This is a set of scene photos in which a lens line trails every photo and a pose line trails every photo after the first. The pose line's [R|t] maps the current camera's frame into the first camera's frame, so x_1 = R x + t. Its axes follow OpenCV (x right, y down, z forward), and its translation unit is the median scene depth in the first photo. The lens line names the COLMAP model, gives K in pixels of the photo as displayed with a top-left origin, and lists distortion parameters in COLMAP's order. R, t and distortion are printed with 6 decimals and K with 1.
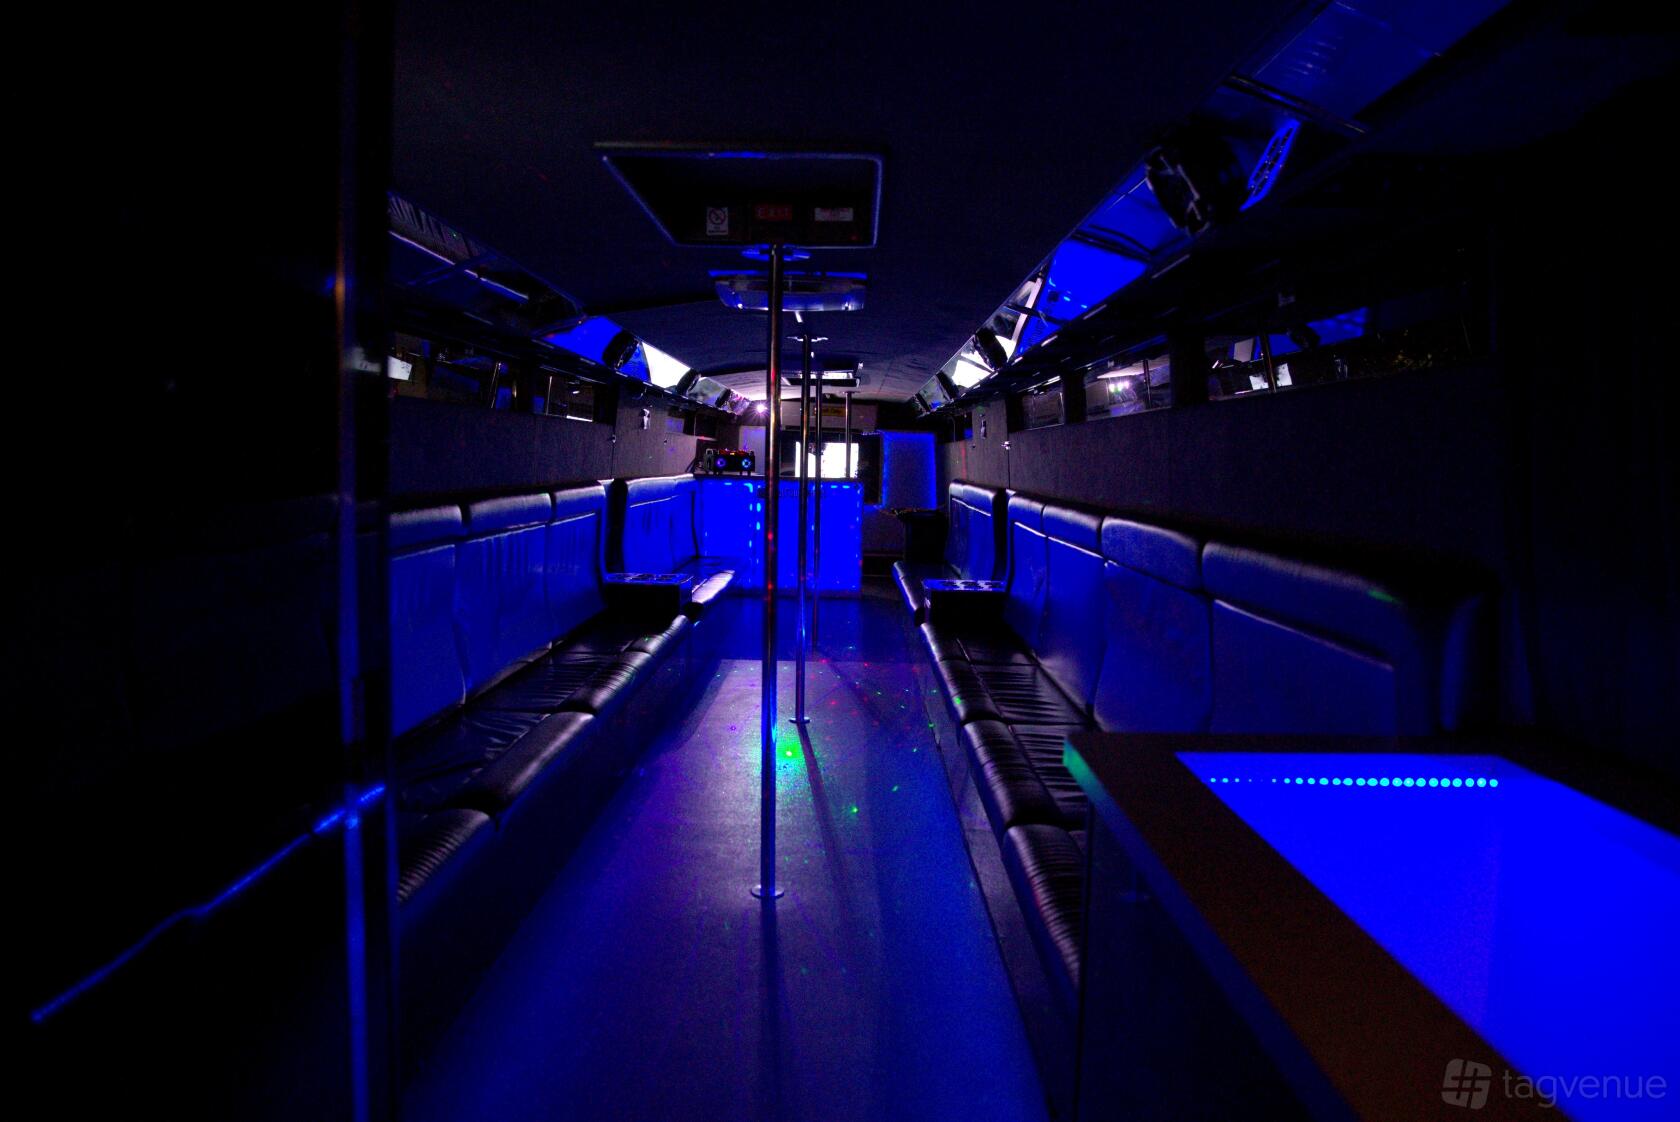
lens RADIAL K [[1027.0, 0, 824.8], [0, 1027.0, 558.0], [0, 0, 1]] dist [0.000806, 0.000302]
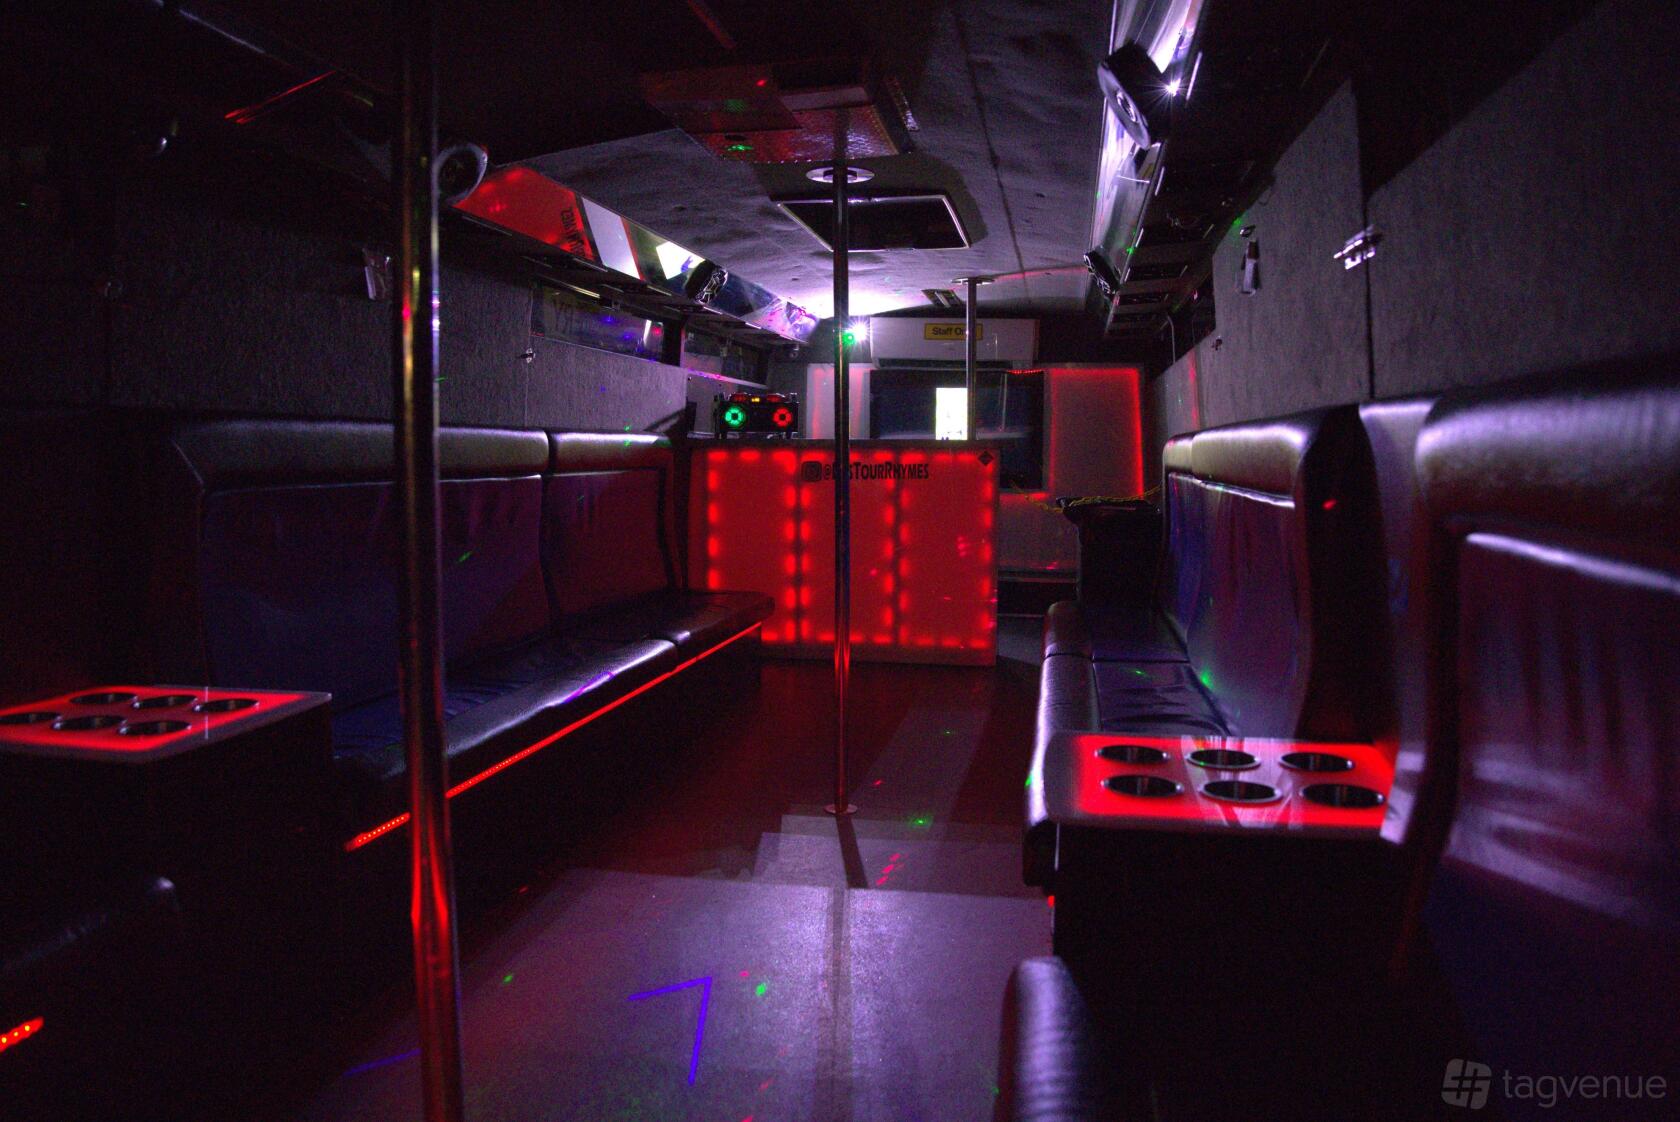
lens RADIAL K [[1027.0, 0, 824.8], [0, 1027.0, 558.0], [0, 0, 1]] dist [0.000806, 0.000302]
pose [[0.977916, 0.007269, -0.208873, 0.095204], [-0.006988, 0.999973, 0.002081, -0.025848], [0.208883, -0.000576, 0.977940, 0.699585]]
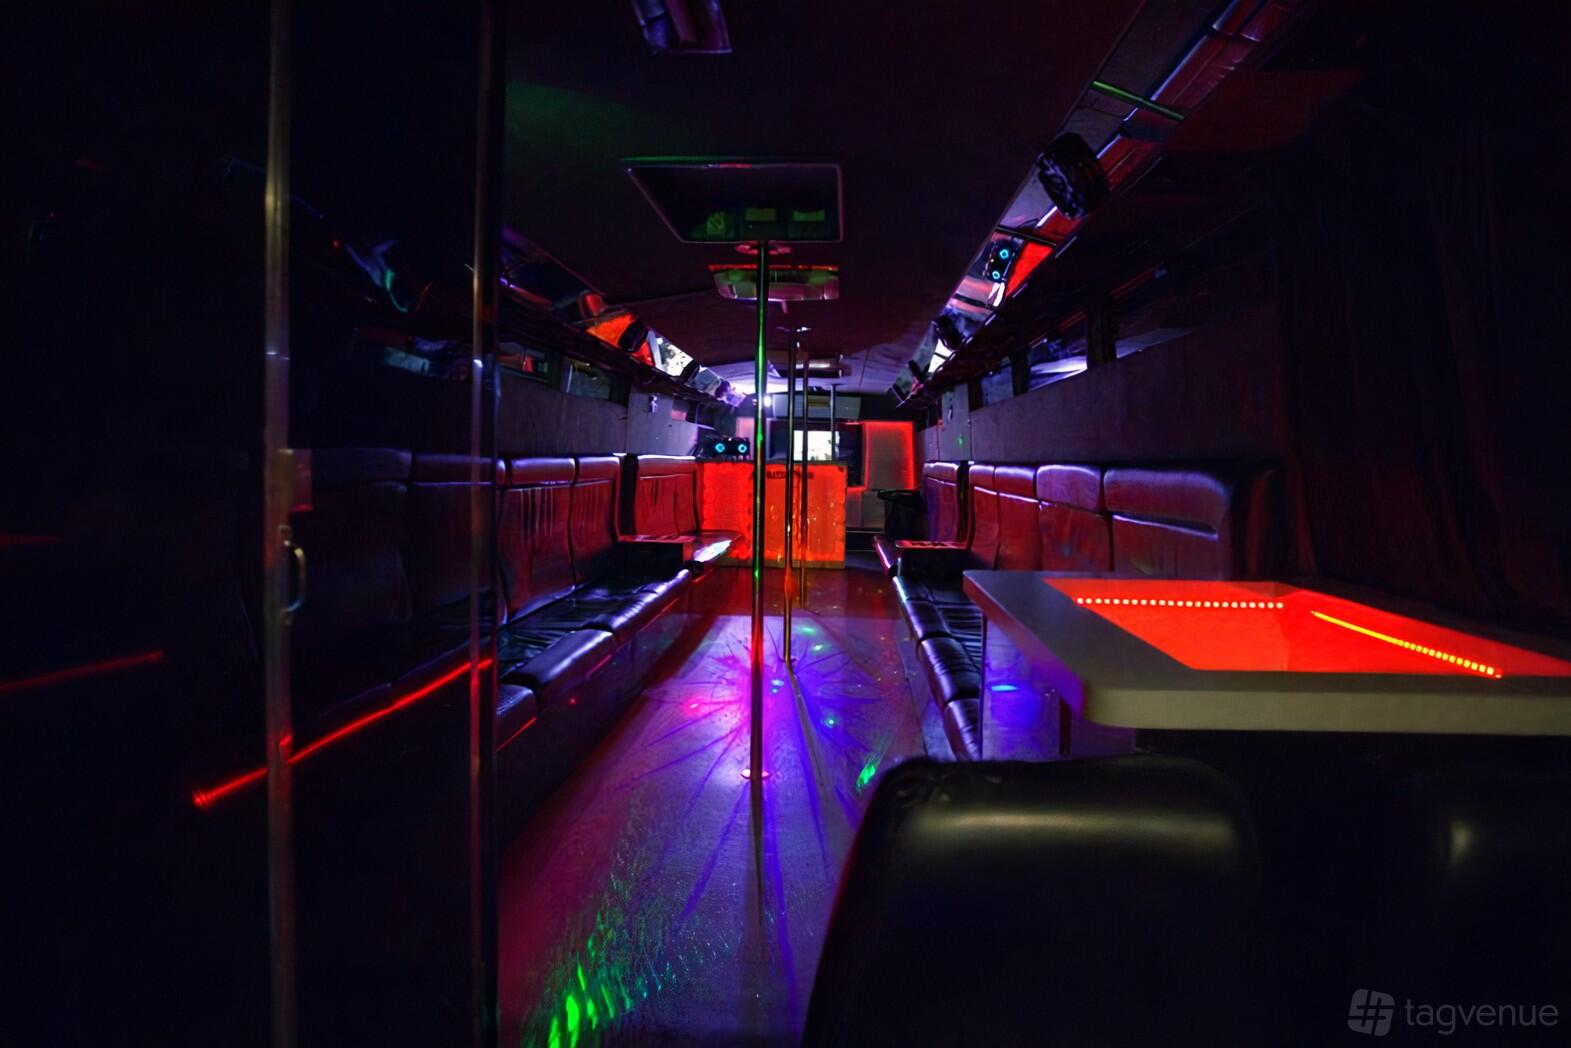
lens RADIAL K [[969.0, 0, 782.6], [0, 969.0, 525.6], [0, 0, 1]] dist [0.022753, -0.000127]
pose [[0.999334, -0.000473, -0.036487, 0.009772], [-0.000644, 0.999532, -0.030585, 0.038058], [0.036484, 0.030588, 0.998866, -0.081660]]
